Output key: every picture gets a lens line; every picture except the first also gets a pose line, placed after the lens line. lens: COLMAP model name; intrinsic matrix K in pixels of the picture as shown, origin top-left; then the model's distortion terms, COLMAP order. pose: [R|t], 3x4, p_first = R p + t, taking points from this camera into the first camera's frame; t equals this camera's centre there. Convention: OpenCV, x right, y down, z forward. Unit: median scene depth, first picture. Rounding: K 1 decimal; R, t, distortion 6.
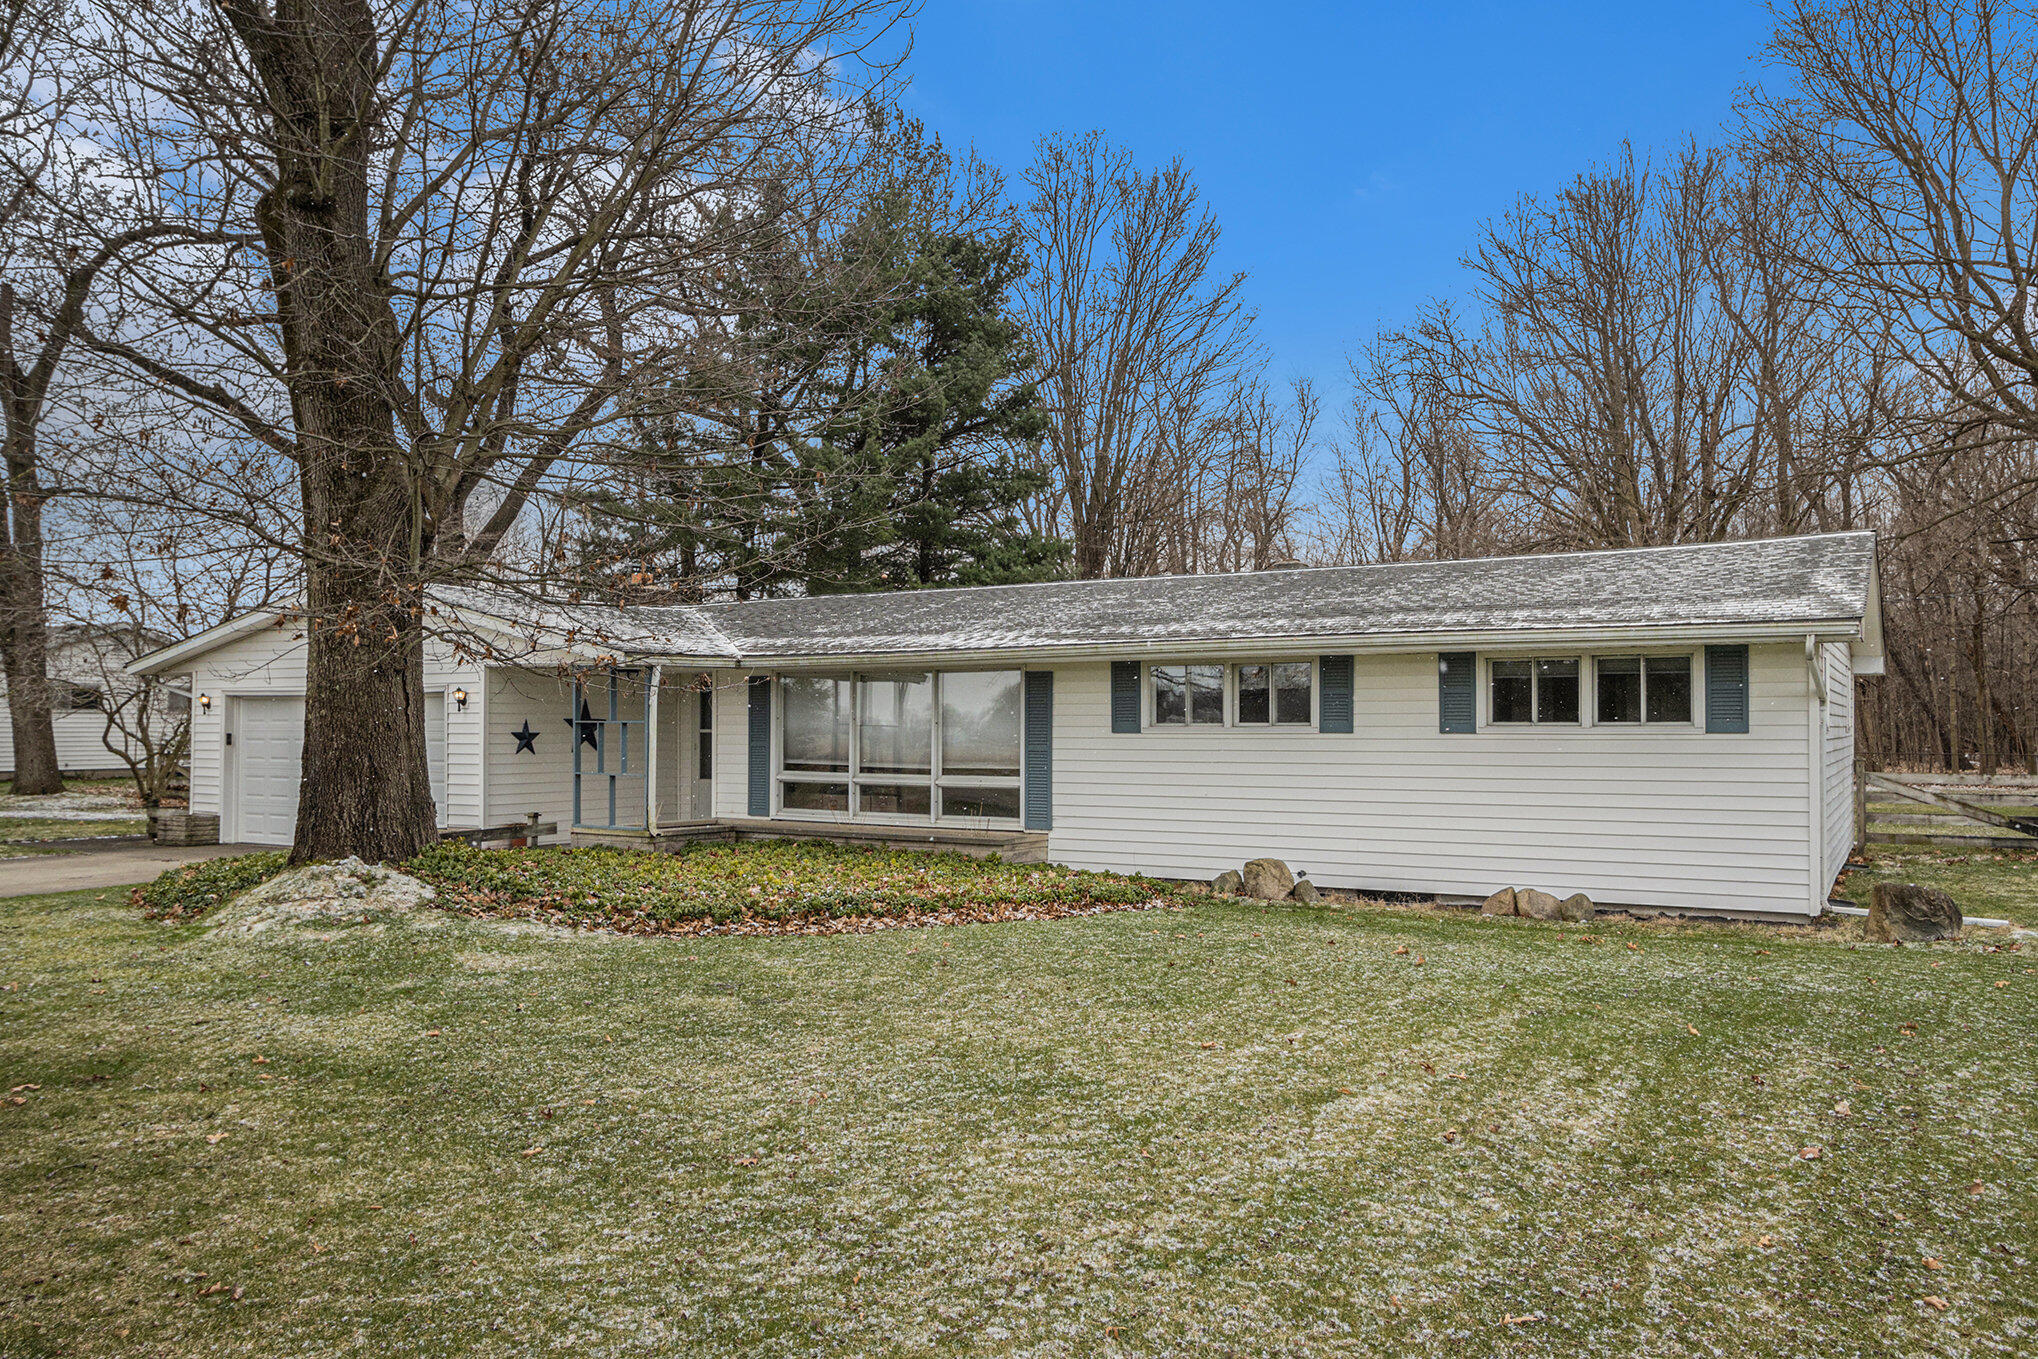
lens RADIAL K [[1443.5, 0, 1050.2], [0, 1443.5, 766.3], [0, 0, 1]] dist [-0.002414, -0.000728]
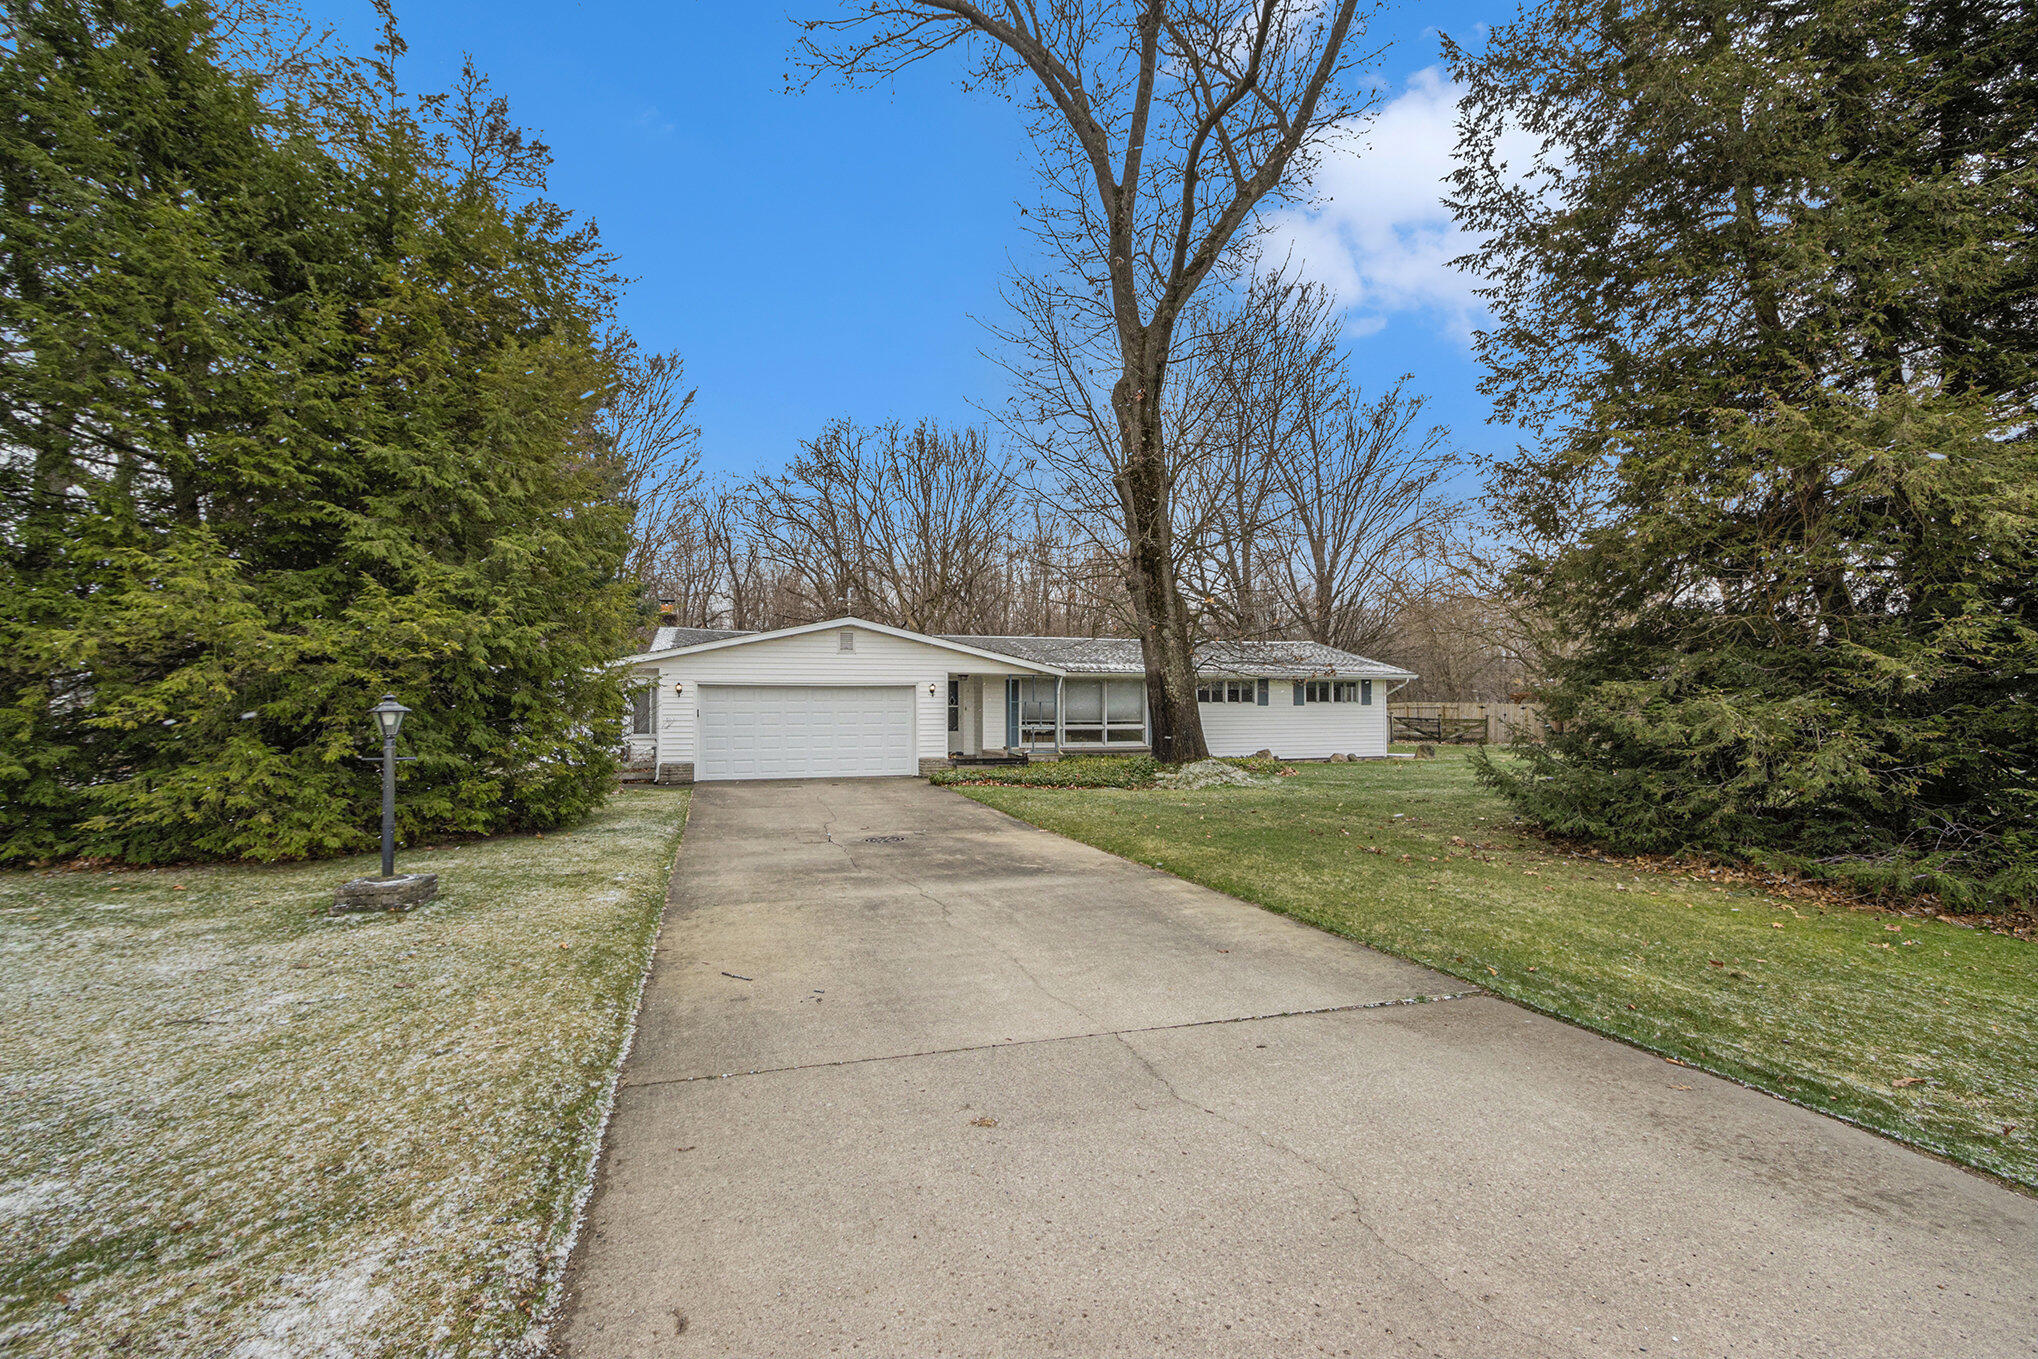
lens RADIAL K [[965.2, 0, 1018.3], [0, 965.2, 669.6], [0, 0, 1]] dist [-0.005986, -0.000658]
pose [[0.662249, 0.023665, 0.748910, -1.425088], [0.023553, 0.998350, -0.052374, -0.004210], [-0.748913, 0.052324, 0.660599, 0.080856]]
